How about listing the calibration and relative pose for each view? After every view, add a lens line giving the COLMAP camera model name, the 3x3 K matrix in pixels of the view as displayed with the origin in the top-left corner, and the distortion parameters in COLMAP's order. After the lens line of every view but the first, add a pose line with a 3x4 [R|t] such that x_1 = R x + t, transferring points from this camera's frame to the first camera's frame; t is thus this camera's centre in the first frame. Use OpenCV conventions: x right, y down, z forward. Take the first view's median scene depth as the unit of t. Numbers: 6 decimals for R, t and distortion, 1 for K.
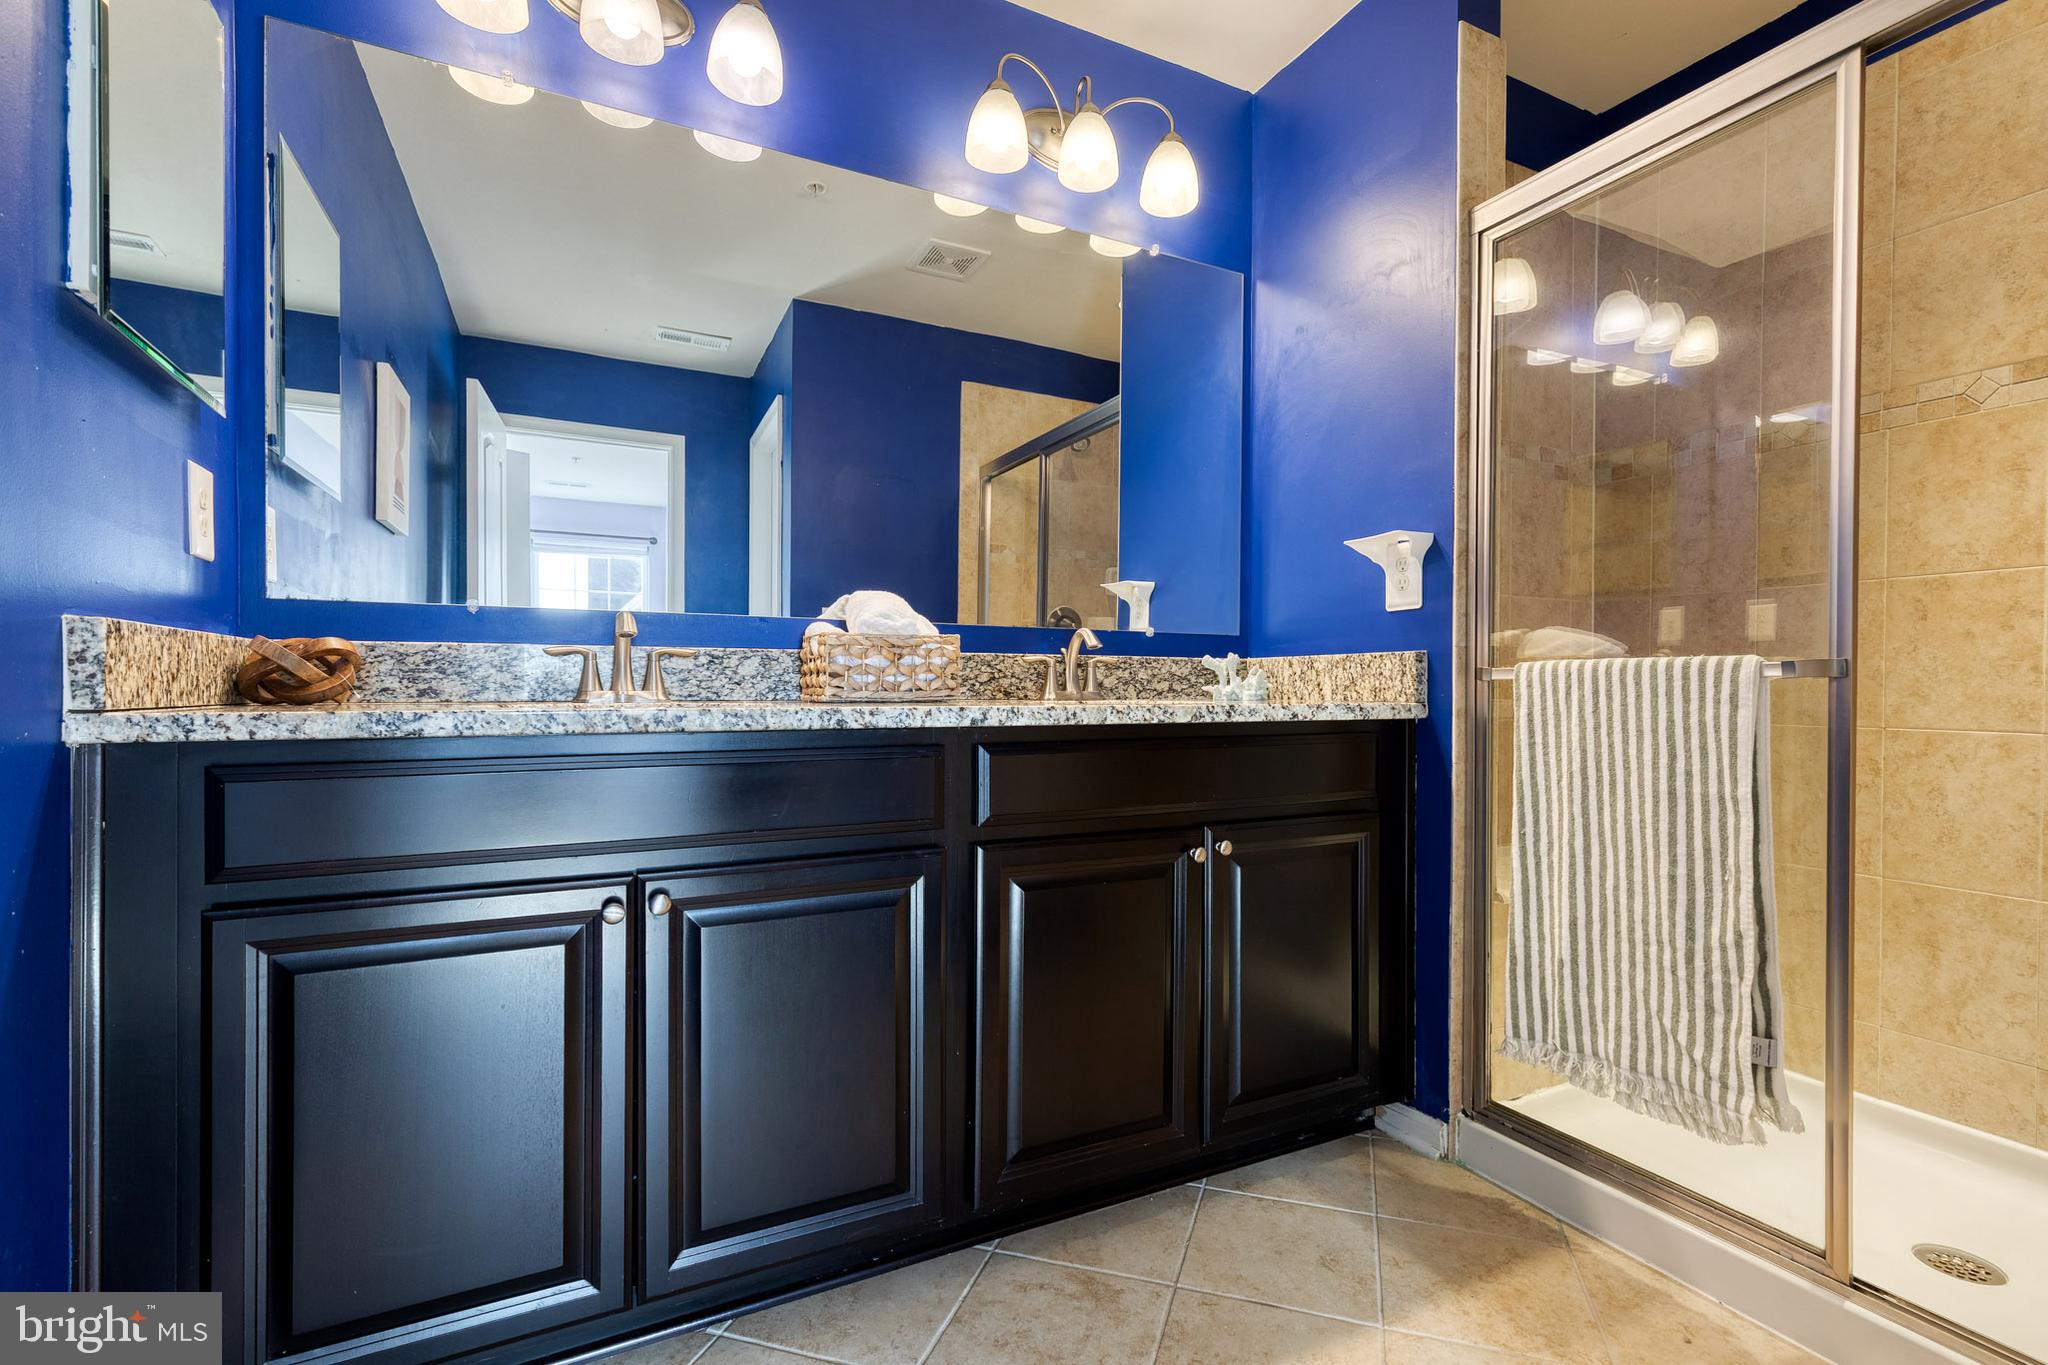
lens RADIAL K [[944.3, 0, 1070.0], [0, 944.3, 701.8], [0, 0, 1]] dist [0.011500, -0.005150]
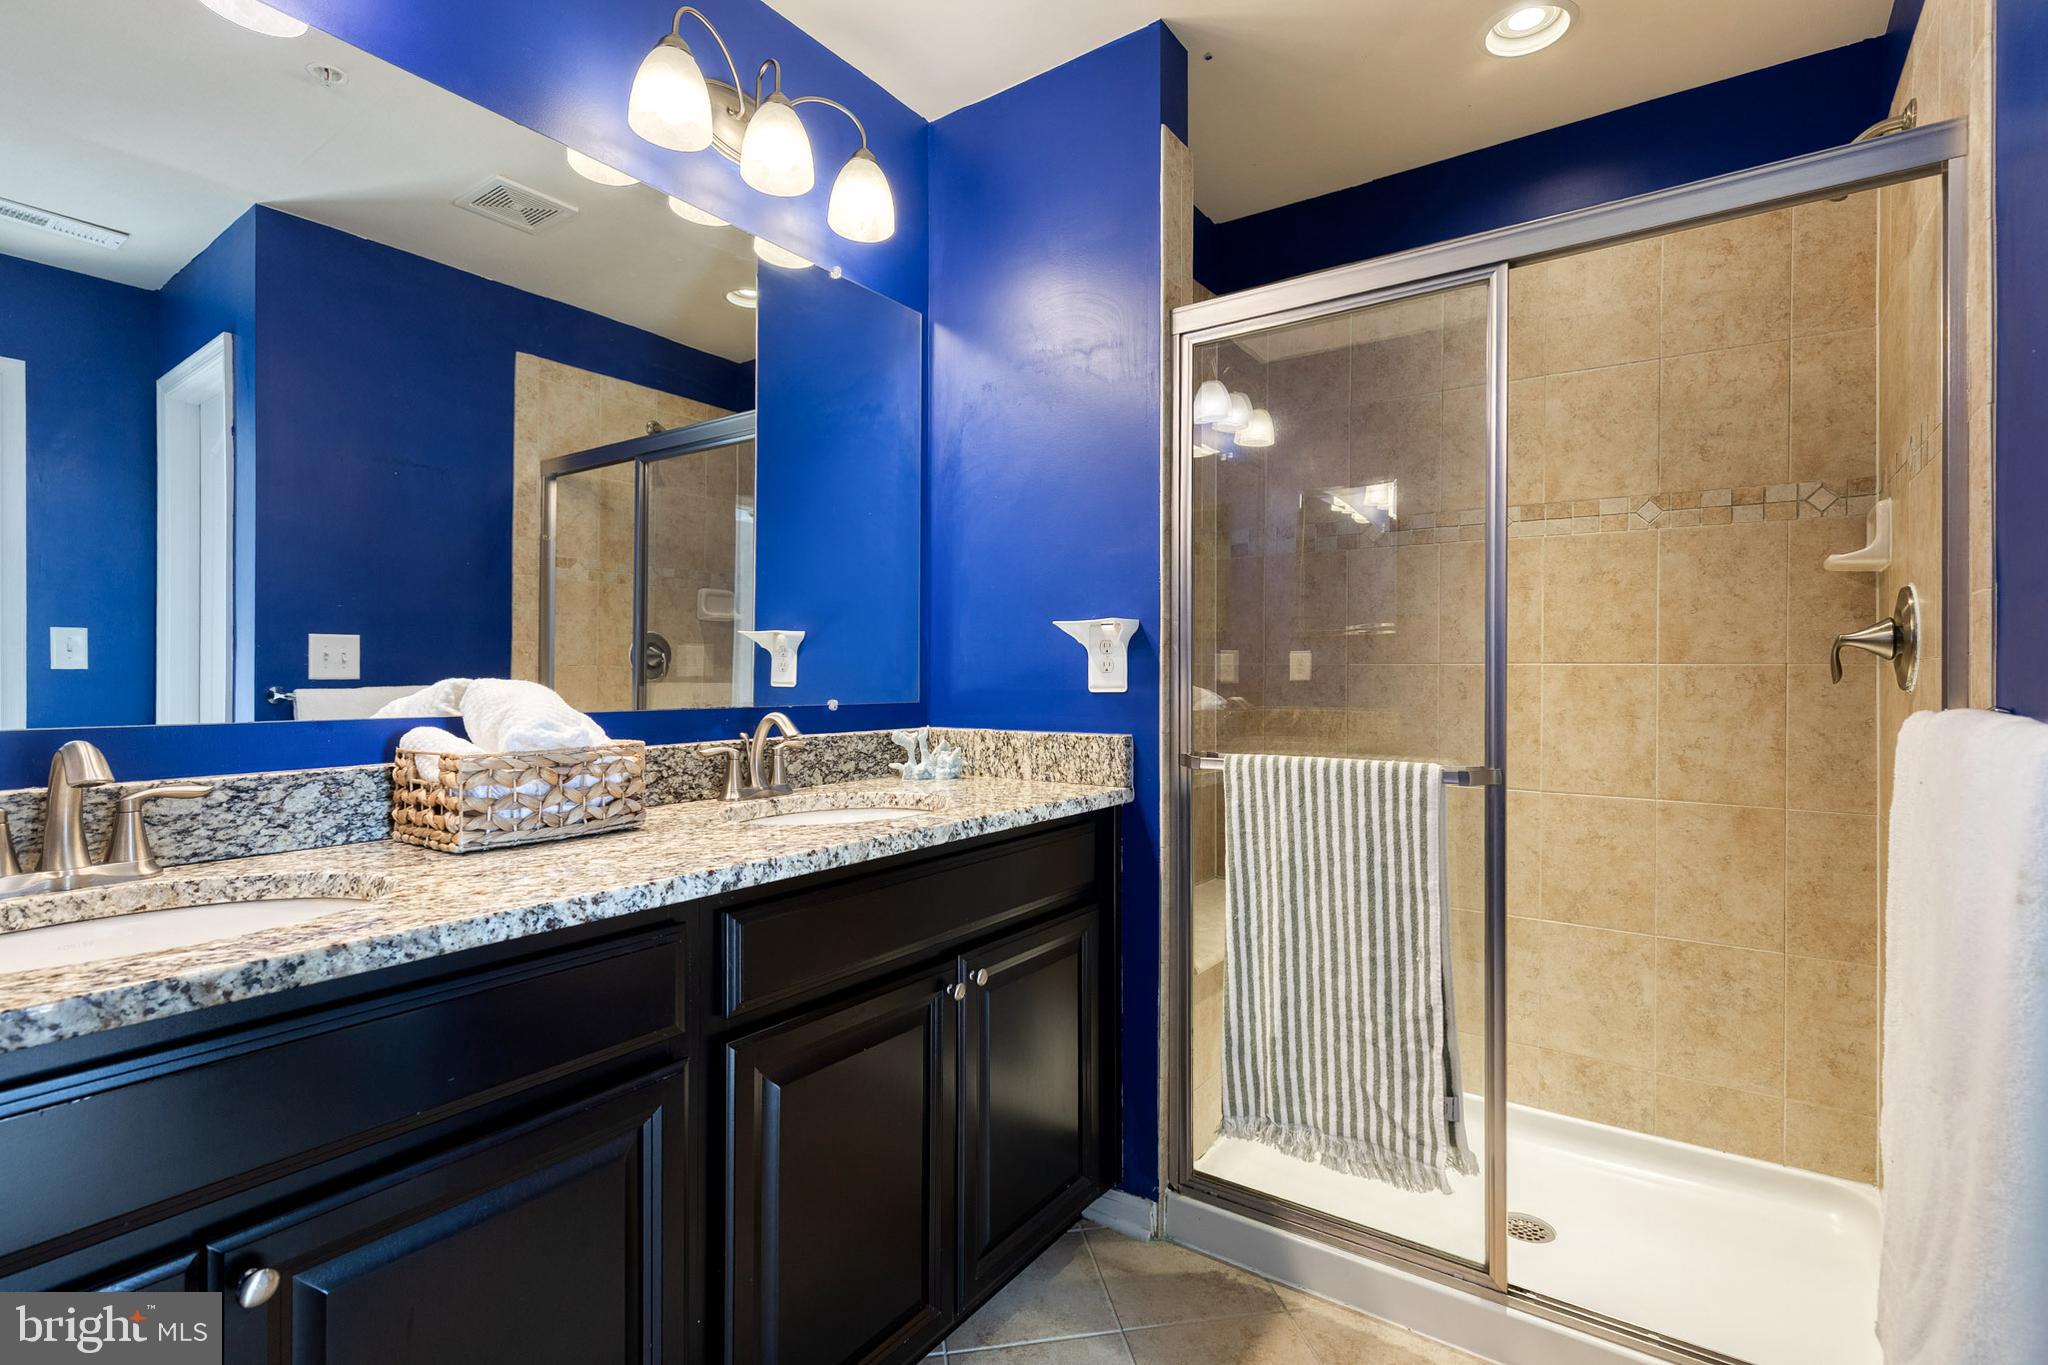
lens RADIAL K [[944.3, 0, 1028.6], [0, 944.3, 669.0], [0, 0, 1]] dist [0.011500, -0.005150]
pose [[0.883350, -0.001380, 0.468712, -0.198635], [0.002323, 0.999996, -0.001435, -0.125777], [-0.468708, 0.002357, 0.883350, 0.162840]]
